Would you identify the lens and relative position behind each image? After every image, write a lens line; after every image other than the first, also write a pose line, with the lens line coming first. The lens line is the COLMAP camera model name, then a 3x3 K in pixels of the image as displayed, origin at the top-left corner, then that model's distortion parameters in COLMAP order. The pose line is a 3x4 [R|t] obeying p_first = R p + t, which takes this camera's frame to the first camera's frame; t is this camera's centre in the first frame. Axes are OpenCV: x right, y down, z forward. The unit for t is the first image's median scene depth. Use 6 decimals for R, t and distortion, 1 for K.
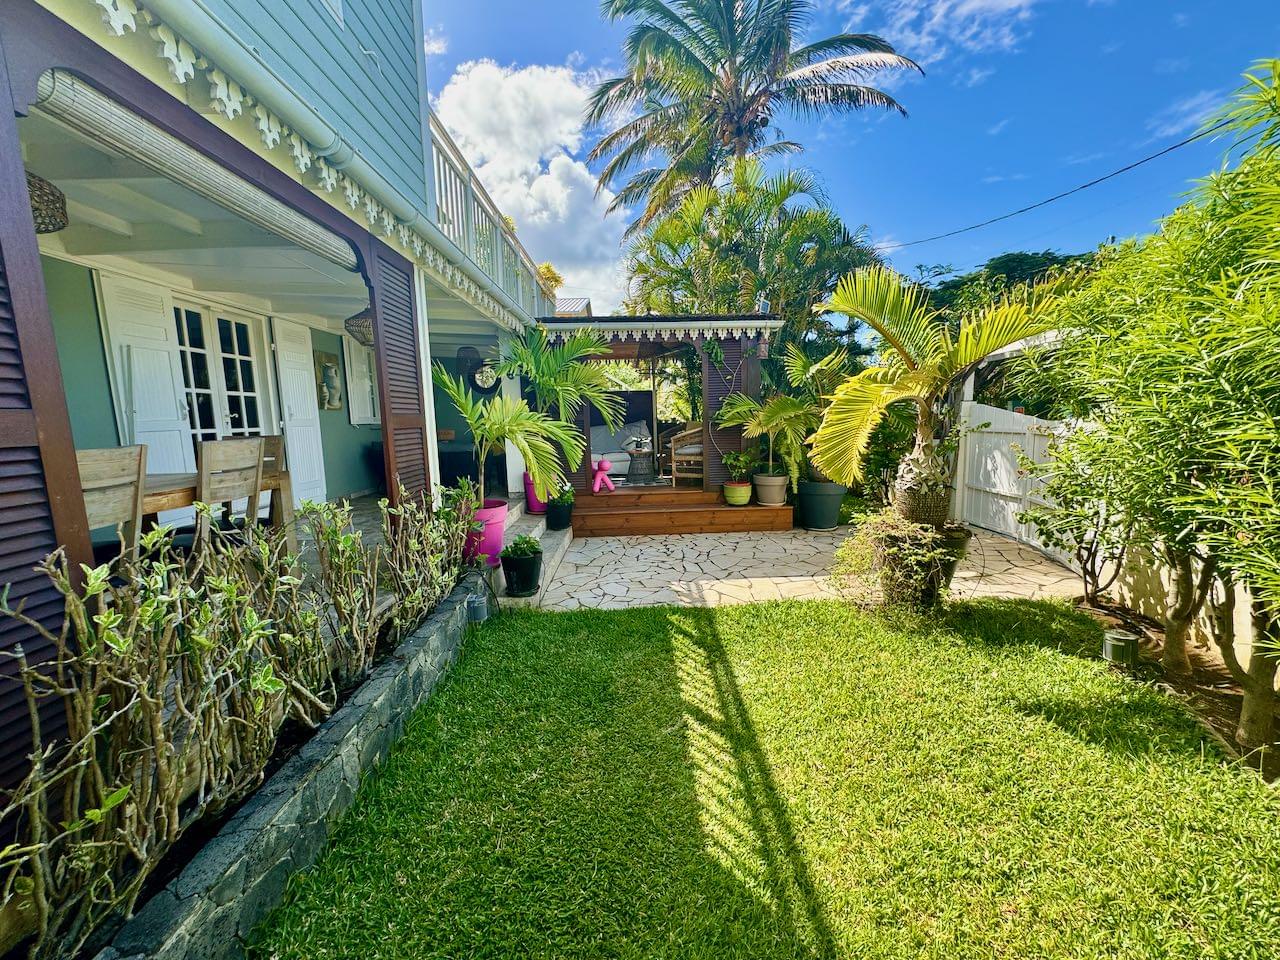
lens RADIAL K [[516.7, 0, 638.8], [0, 516.7, 482.3], [0, 0, 1]] dist [-0.000751, 0.000072]
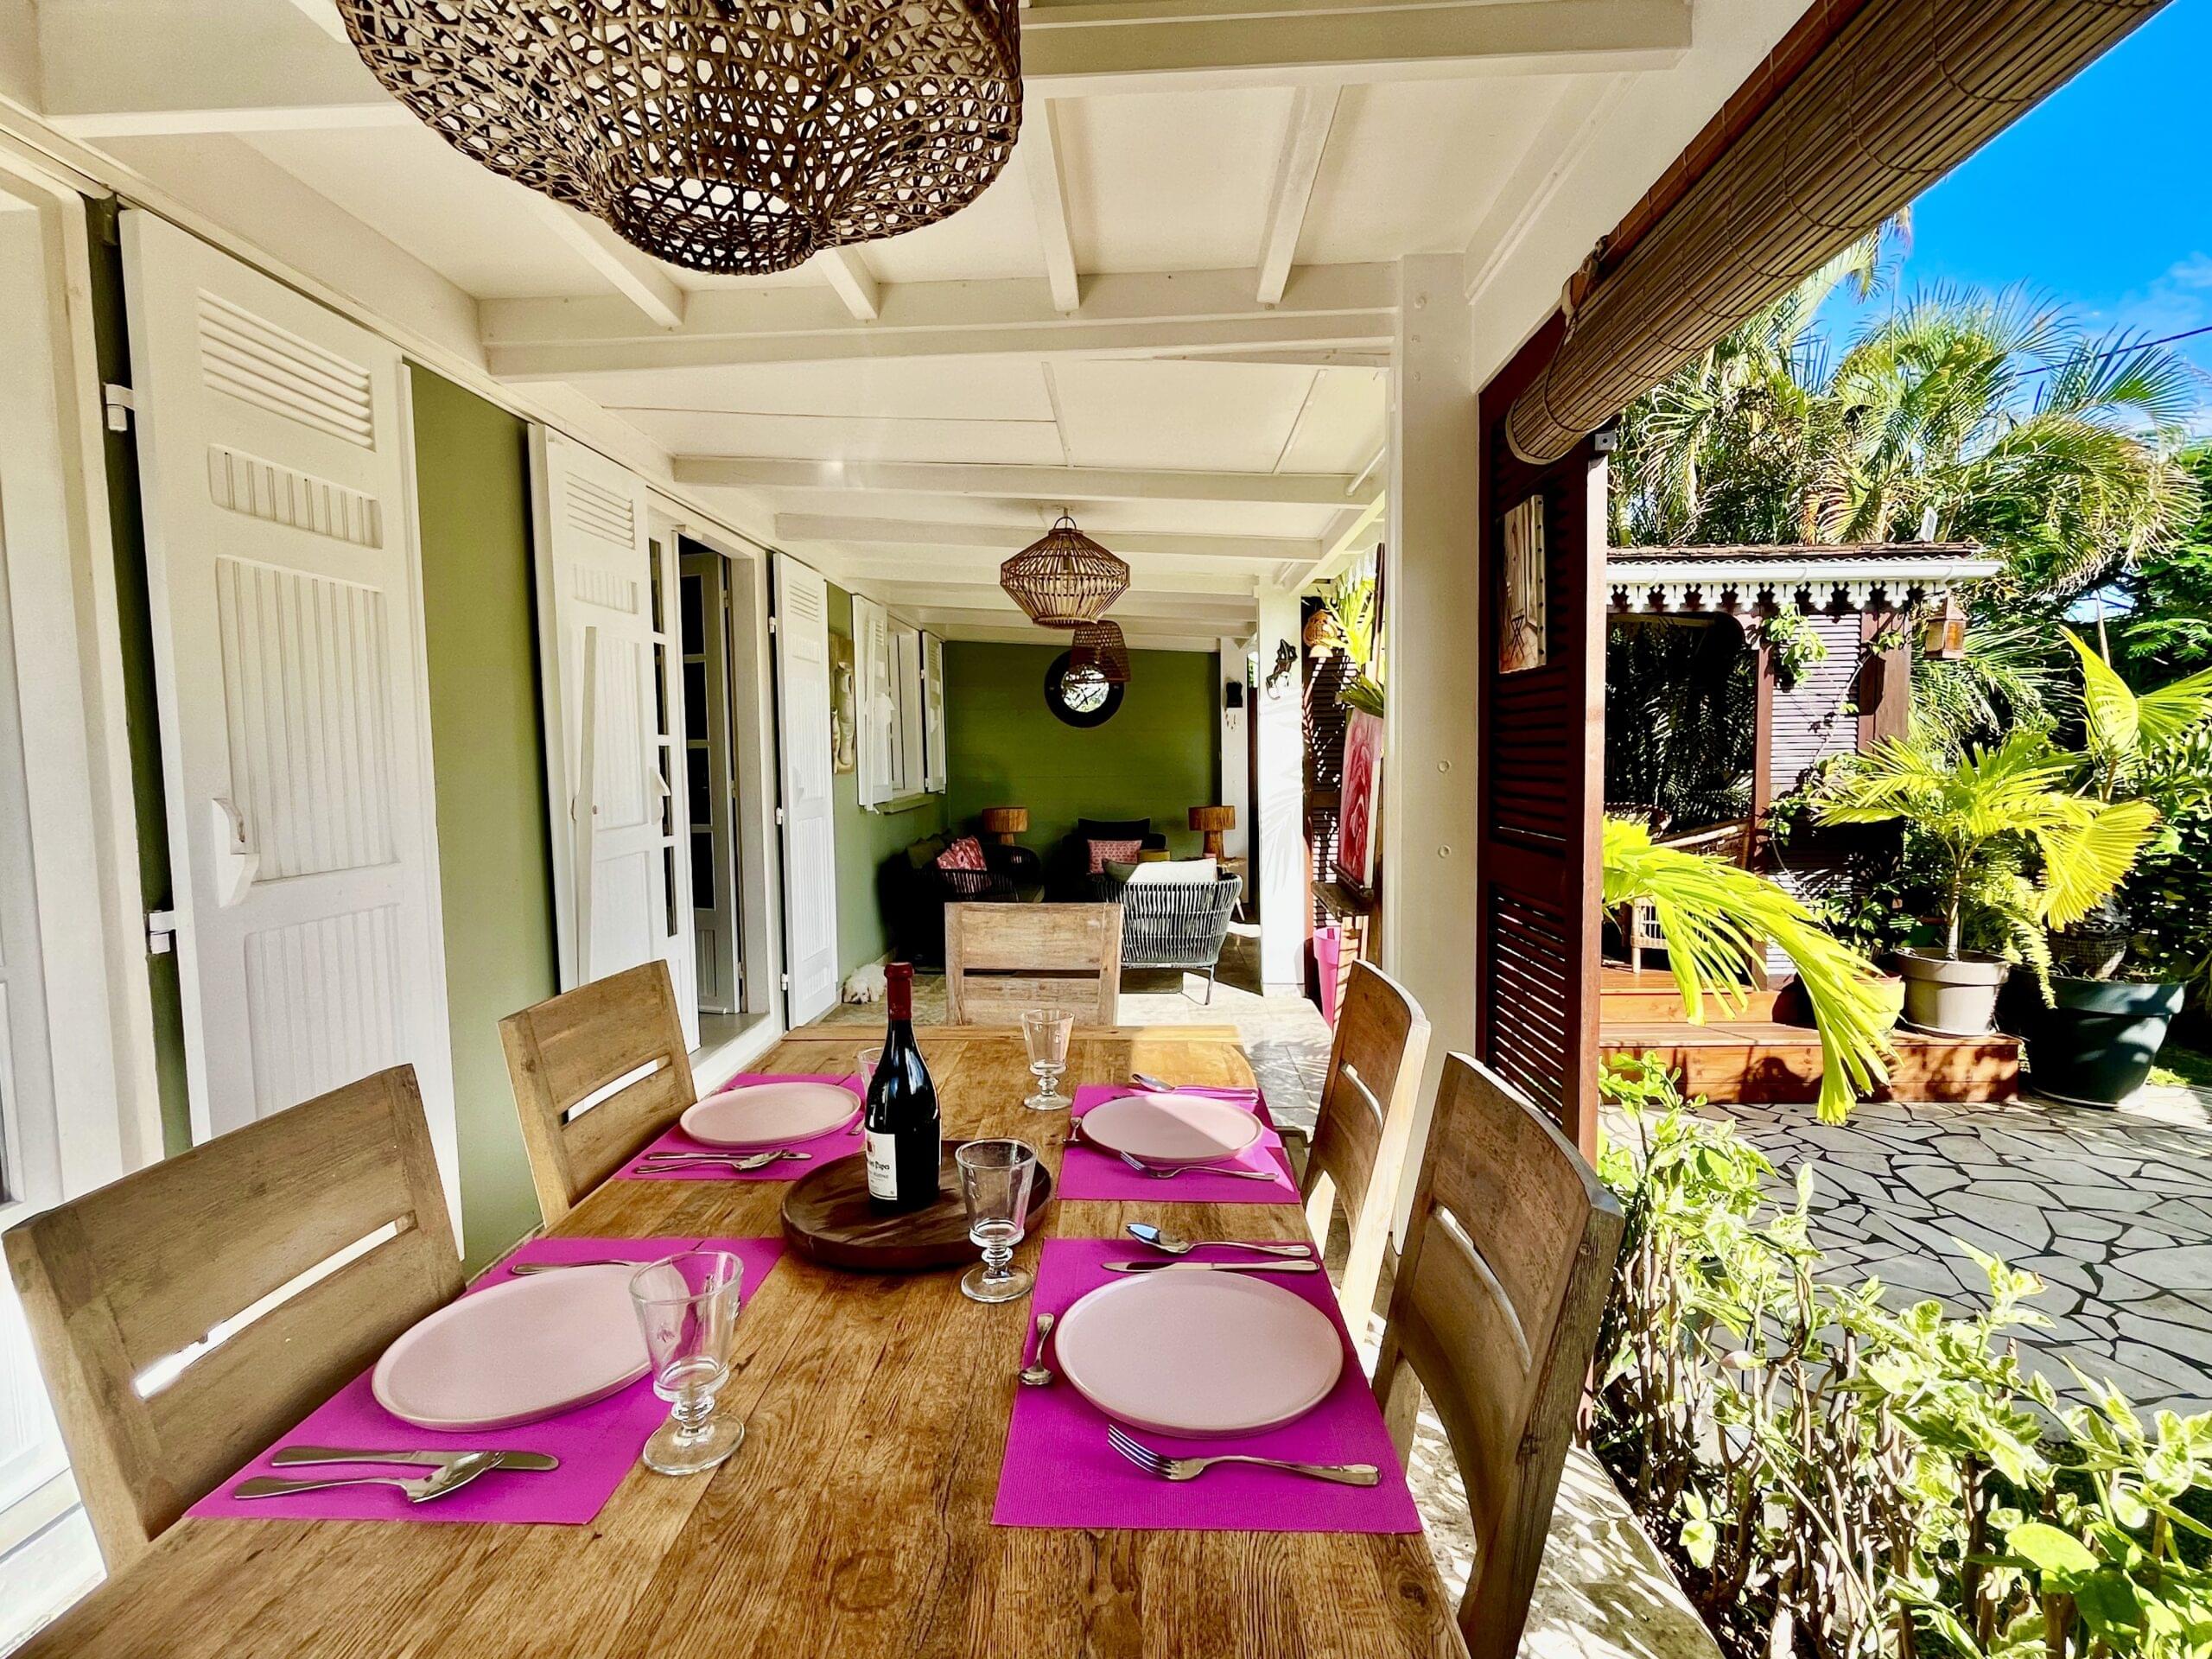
lens RADIAL K [[1057.6, 0, 1106.0], [0, 1057.6, 829.5], [0, 0, 1]] dist [-0.000447, -0.001041]
pose [[0.998640, 0.015575, -0.049757, -0.421435], [-0.018197, 0.998445, -0.052684, -0.066983], [0.048859, 0.053518, 0.997371, 0.213538]]
